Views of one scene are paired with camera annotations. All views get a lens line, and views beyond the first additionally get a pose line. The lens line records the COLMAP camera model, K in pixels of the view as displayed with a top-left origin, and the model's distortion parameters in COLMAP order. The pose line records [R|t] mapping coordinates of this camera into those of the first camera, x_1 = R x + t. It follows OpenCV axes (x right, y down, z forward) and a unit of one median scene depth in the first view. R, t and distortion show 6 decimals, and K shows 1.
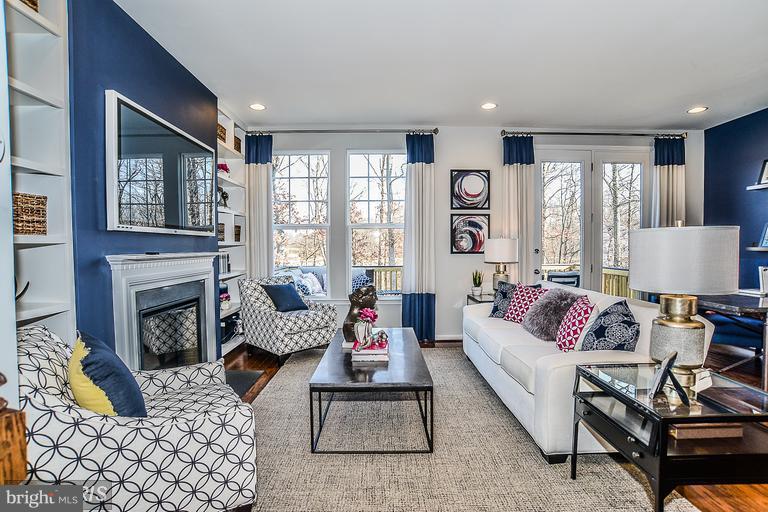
lens RADIAL K [[401.0, 0, 384.0], [0, 401.0, 256.0], [0, 0, 1]] dist [-0.000323, -0.000068]
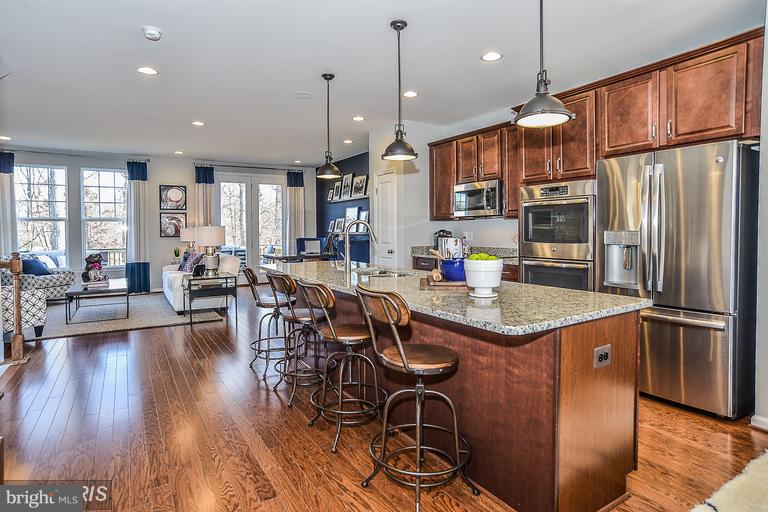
lens RADIAL K [[487.6, 0, 383.2], [0, 487.6, 240.7], [0, 0, 1]] dist [-0.002712, 0.064975]
pose [[0.893087, -0.009867, 0.449776, 0.084741], [0.015153, 0.999852, -0.008154, 0.037538], [-0.449629, 0.014097, 0.893104, -1.151139]]
